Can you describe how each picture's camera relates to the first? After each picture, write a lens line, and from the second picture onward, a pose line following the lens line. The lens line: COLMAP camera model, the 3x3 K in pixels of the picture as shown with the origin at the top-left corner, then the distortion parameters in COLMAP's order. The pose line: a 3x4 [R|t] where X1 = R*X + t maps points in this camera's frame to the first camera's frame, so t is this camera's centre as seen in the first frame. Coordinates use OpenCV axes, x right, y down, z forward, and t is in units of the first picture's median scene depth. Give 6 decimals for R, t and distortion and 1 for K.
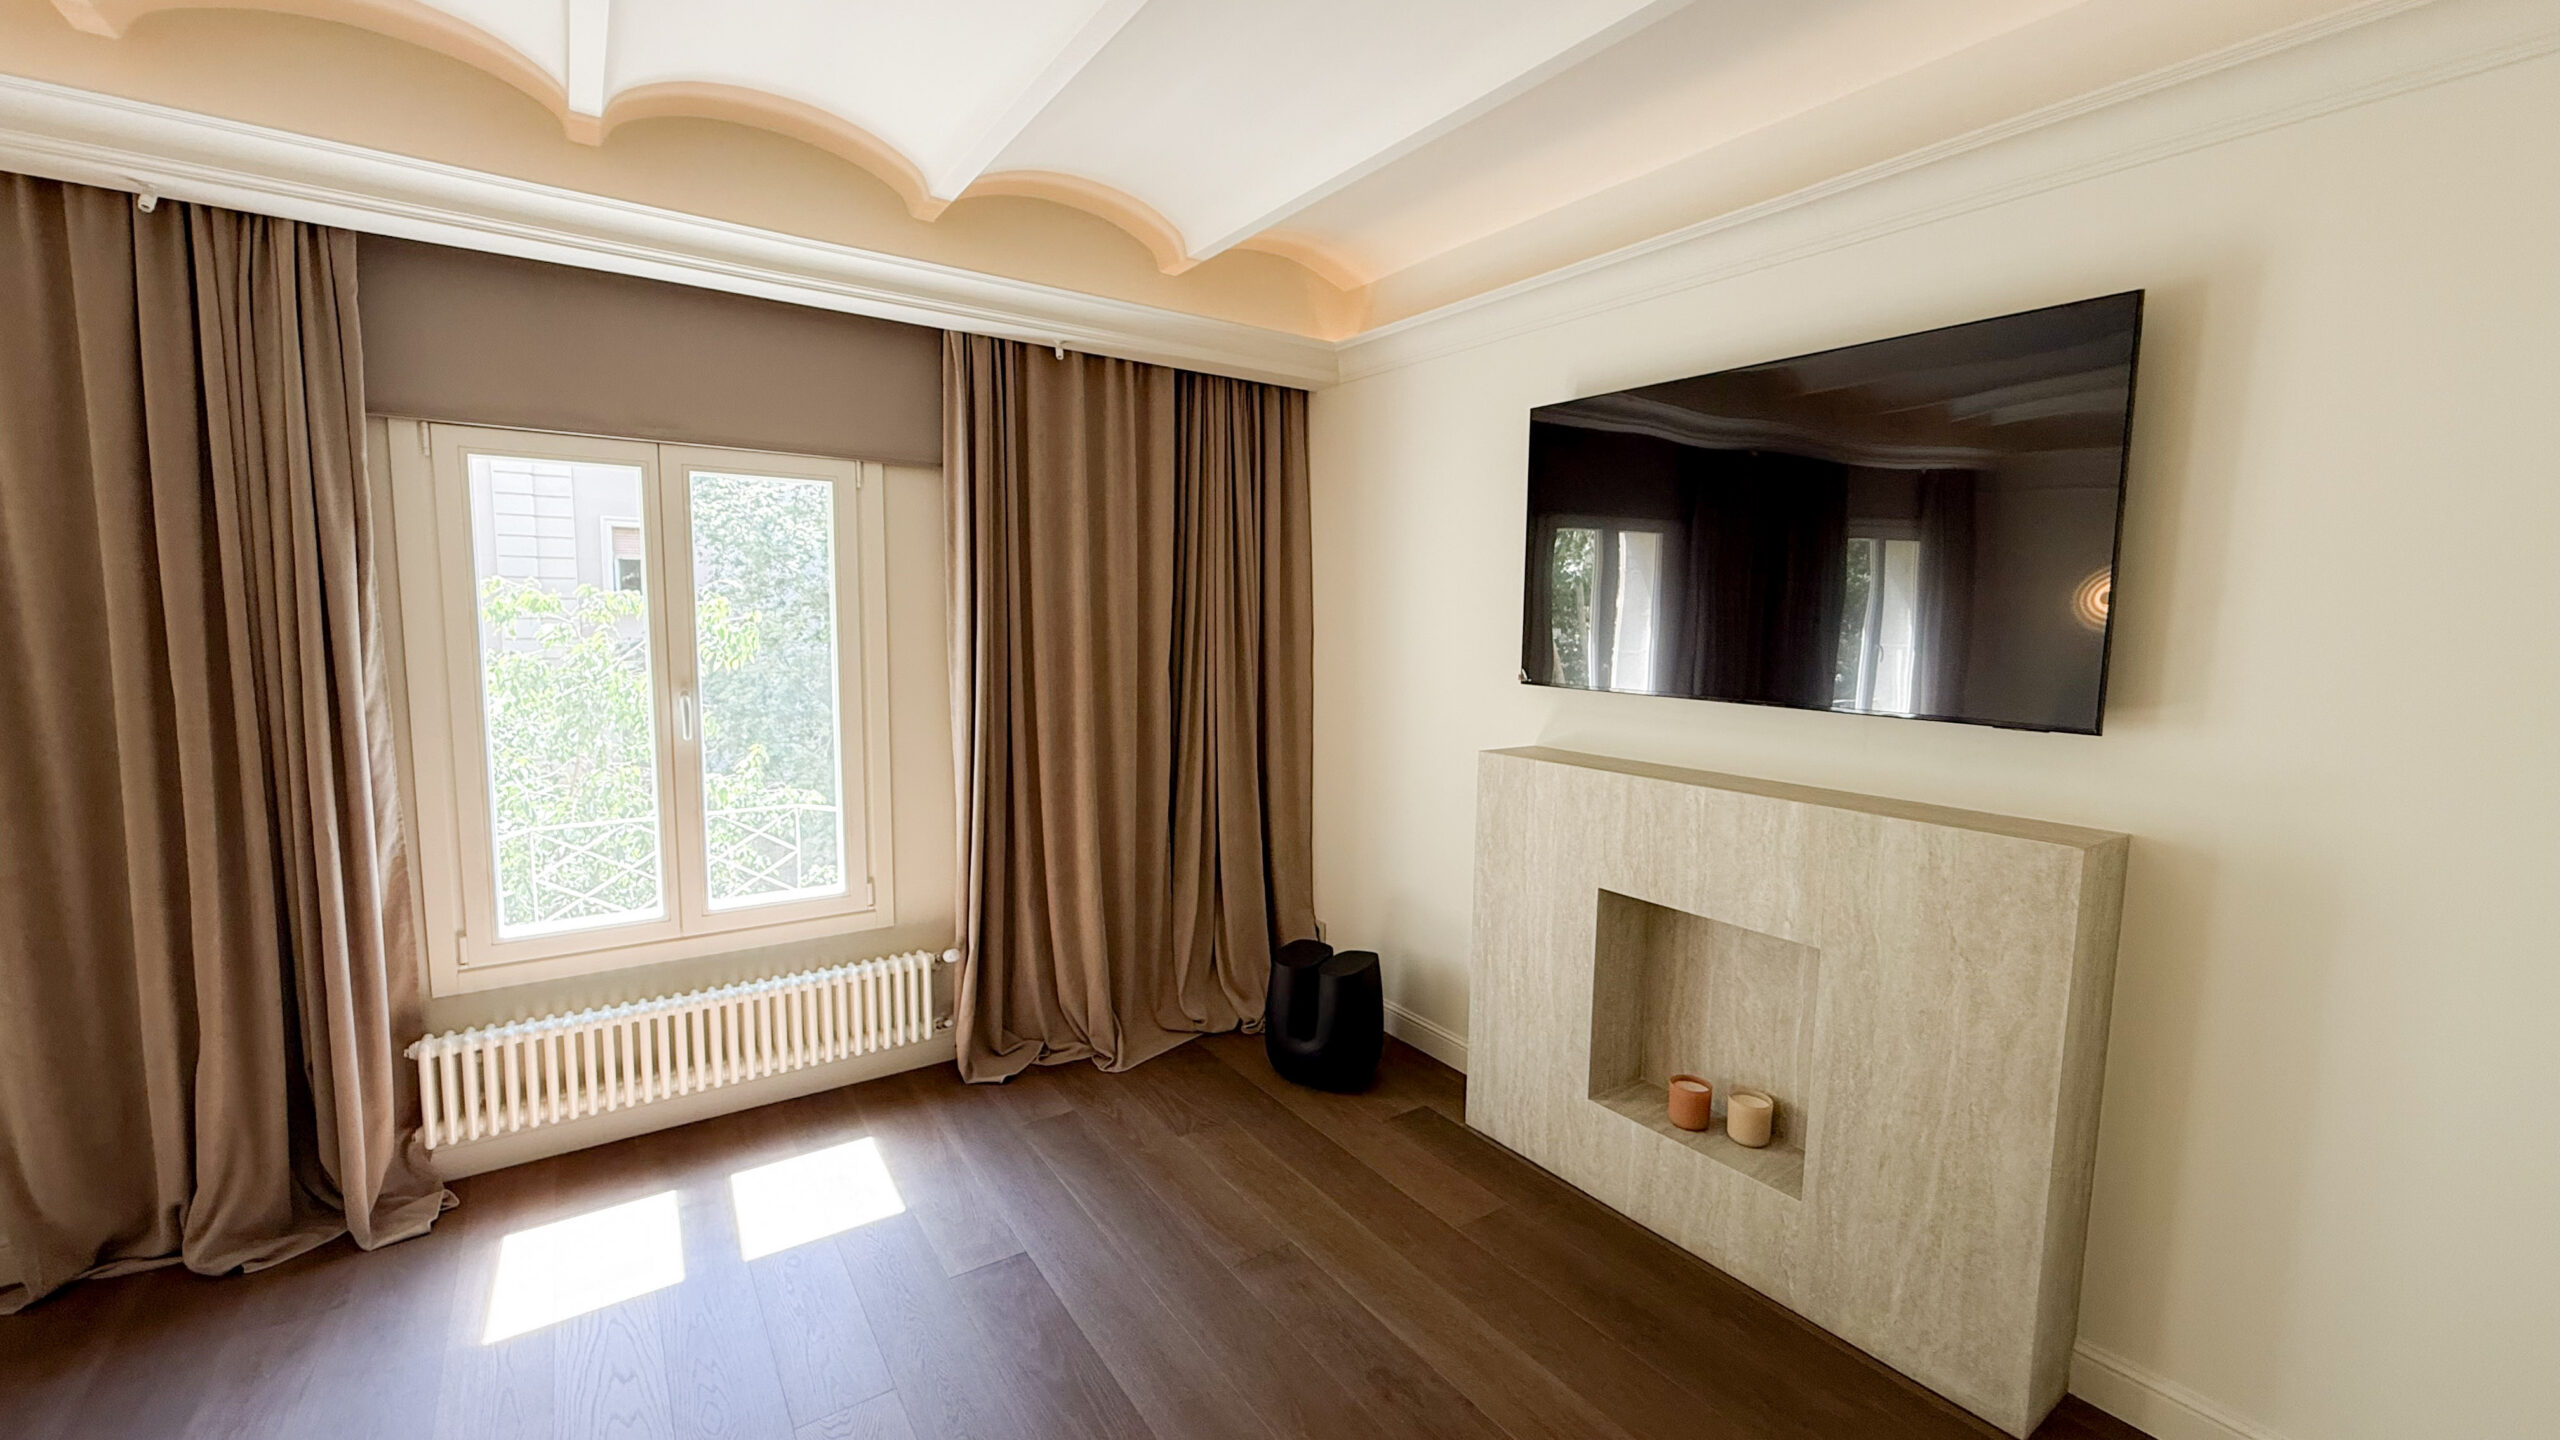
lens RADIAL K [[1030.5, 0, 1271.3], [0, 1030.5, 718.0], [0, 0, 1]] dist [-0.003464, -0.000089]
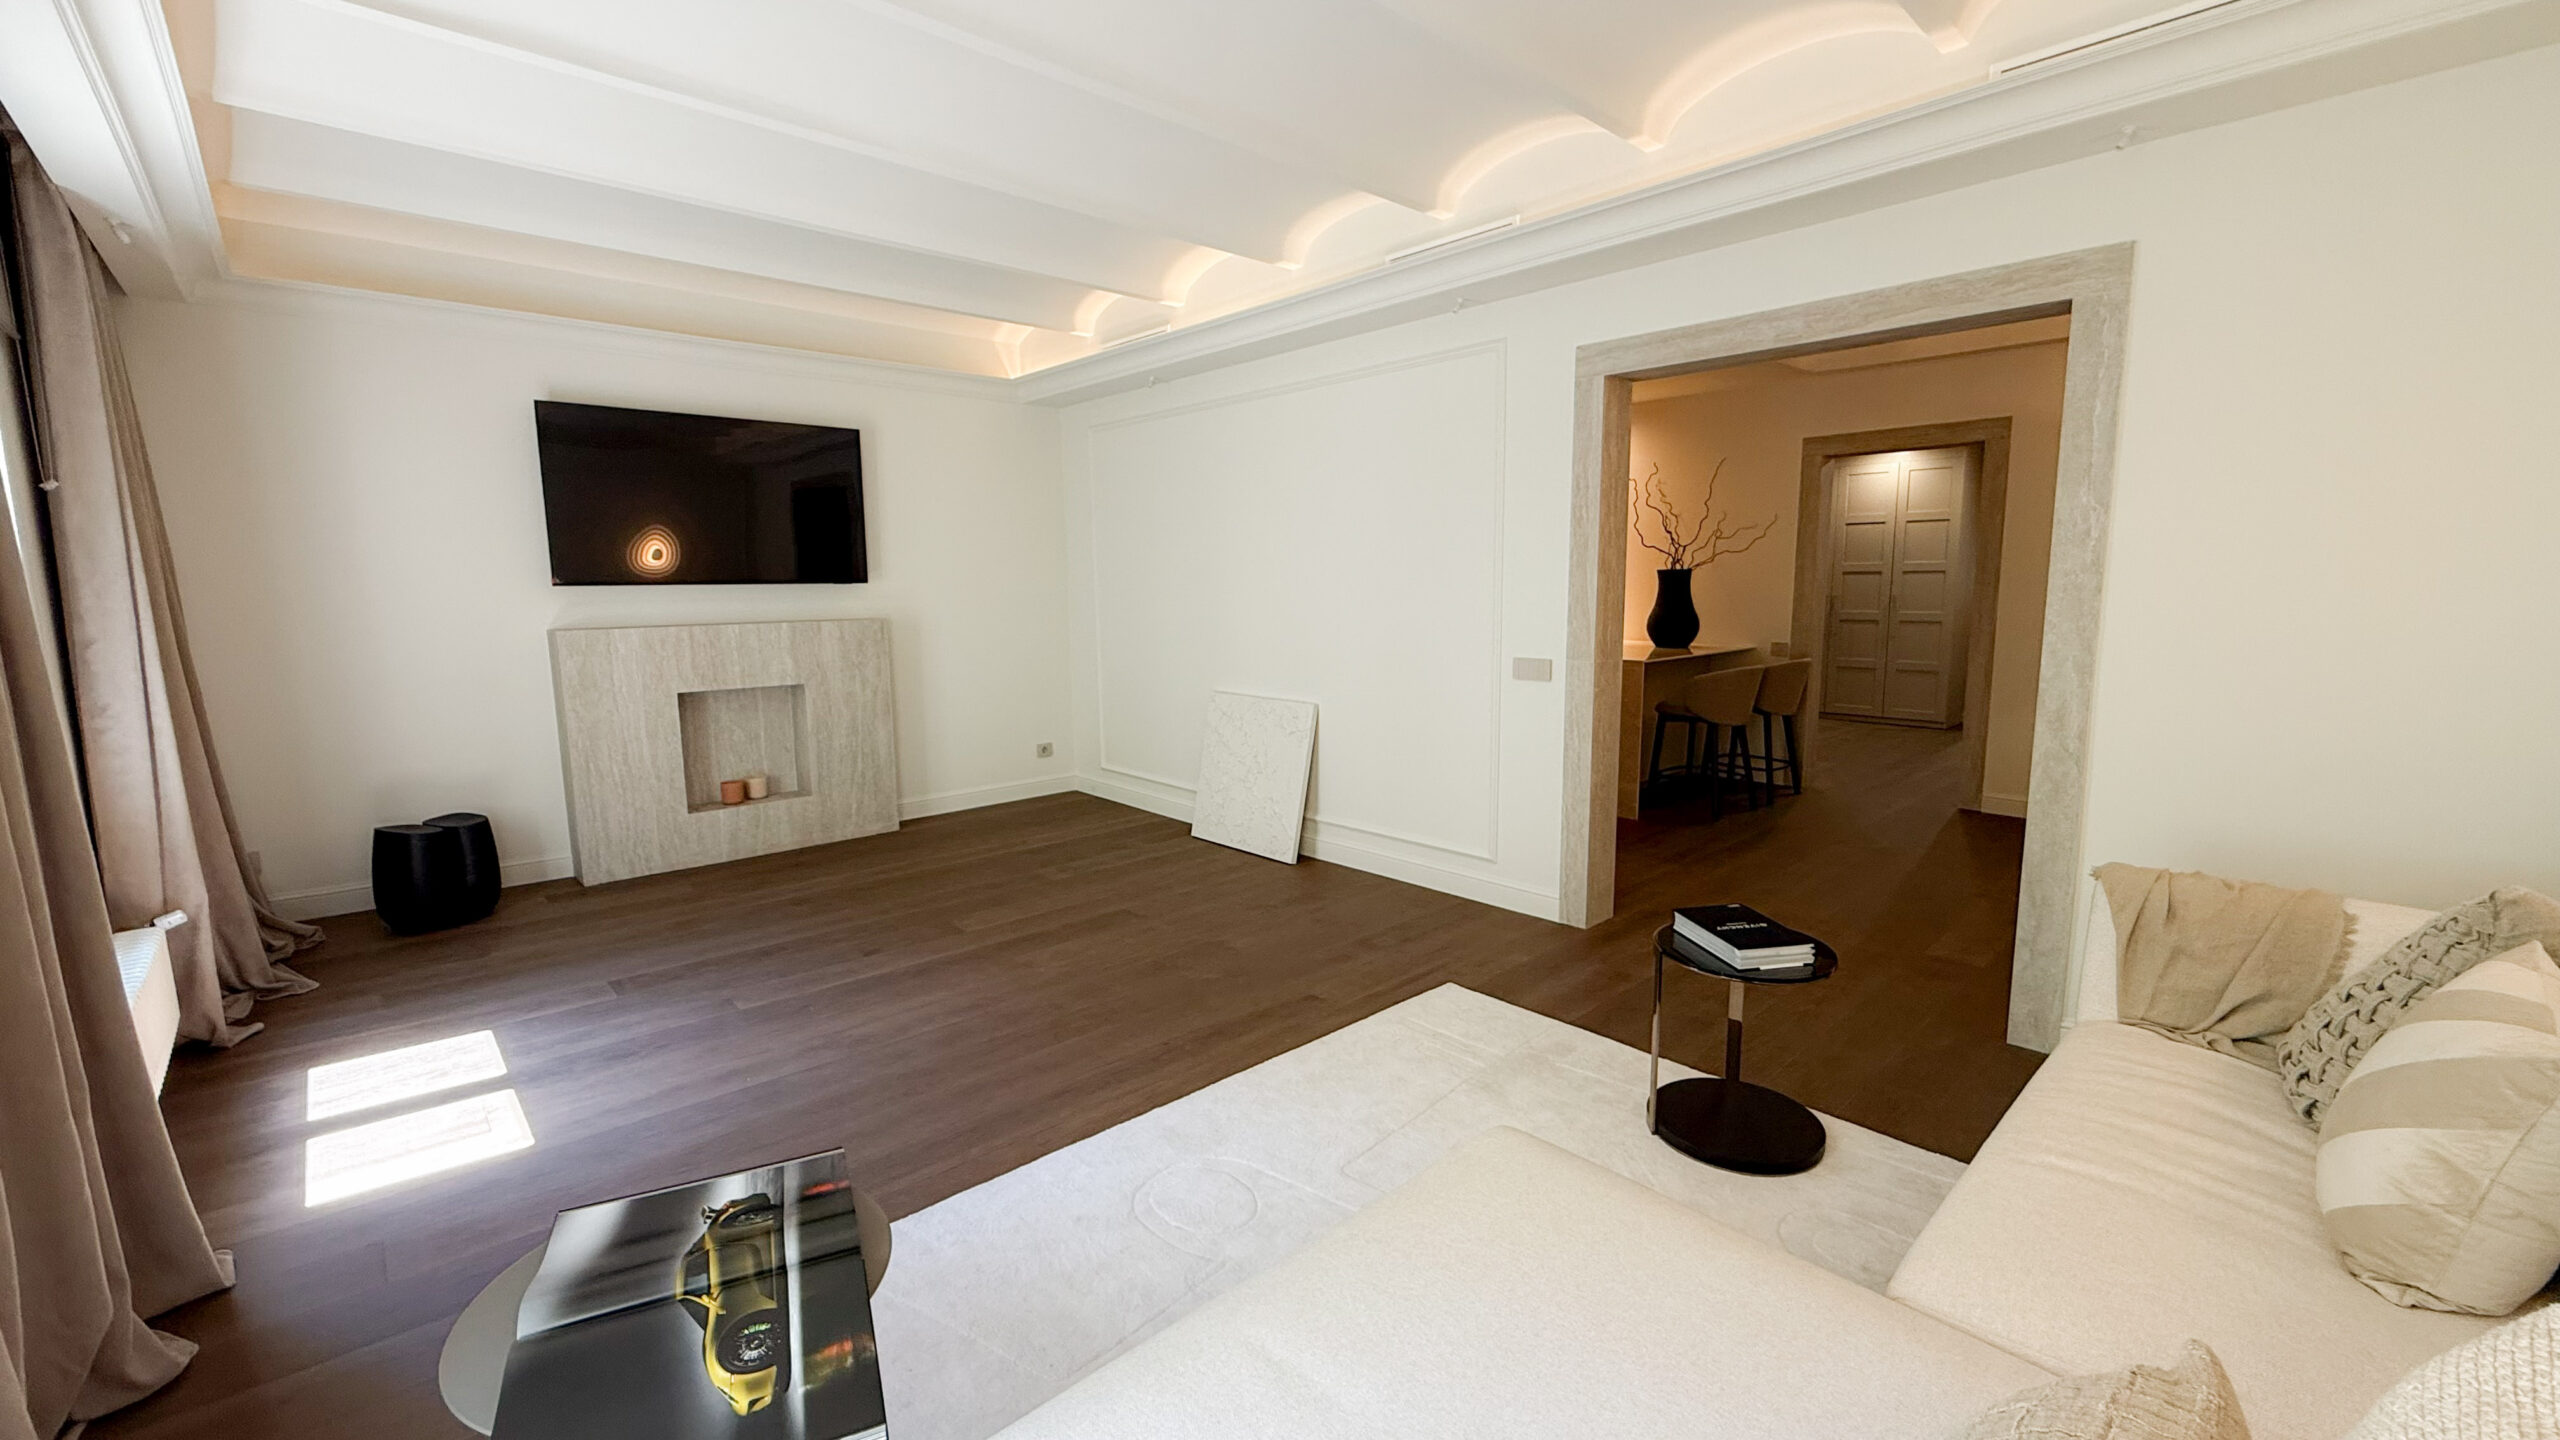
lens RADIAL K [[1030.5, 0, 1278.9], [0, 1030.5, 710.7], [0, 0, 1]] dist [-0.003464, -0.000089]
pose [[-0.133935, -0.149904, 0.979587, -1.579426], [0.111981, 0.979872, 0.165258, 0.016311], [-0.984643, 0.131829, -0.114453, 0.179140]]
